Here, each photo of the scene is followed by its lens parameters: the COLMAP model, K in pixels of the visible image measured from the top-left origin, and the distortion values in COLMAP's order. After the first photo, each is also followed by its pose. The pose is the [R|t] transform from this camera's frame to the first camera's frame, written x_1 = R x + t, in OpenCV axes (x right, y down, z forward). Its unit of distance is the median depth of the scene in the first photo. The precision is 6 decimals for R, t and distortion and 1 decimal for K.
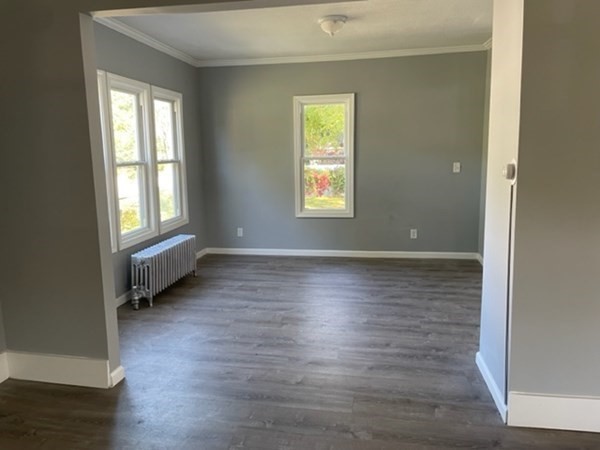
lens RADIAL K [[454.0, 0, 295.4], [0, 454.0, 220.2], [0, 0, 1]] dist [0.080803, -0.102445]
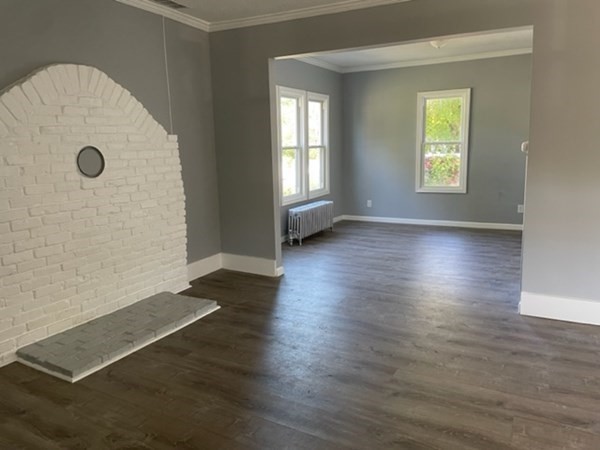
lens RADIAL K [[454.0, 0, 297.4], [0, 454.0, 221.6], [0, 0, 1]] dist [0.080803, -0.102445]
pose [[0.948485, 0.047260, -0.313276, 0.109135], [-0.040055, 0.998765, 0.029397, 0.060344], [0.314278, -0.015334, 0.949207, -0.326361]]
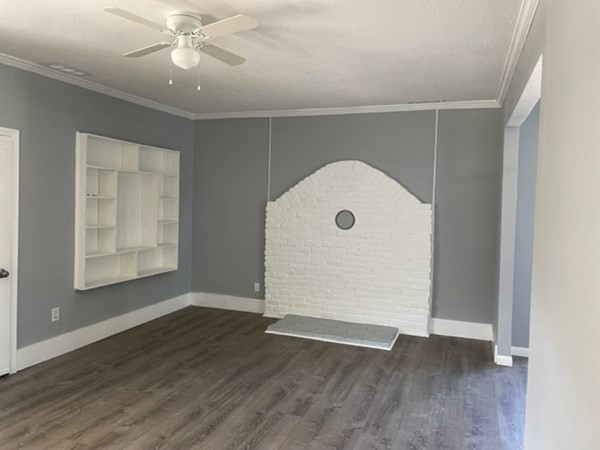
lens RADIAL K [[454.0, 0, 295.0], [0, 454.0, 212.5], [0, 0, 1]] dist [0.080803, -0.102445]
pose [[-0.184861, 0.032667, -0.982222, 0.676195], [-0.171383, 0.983061, 0.064950, -0.062631], [0.967706, 0.180342, -0.176131, 0.306367]]
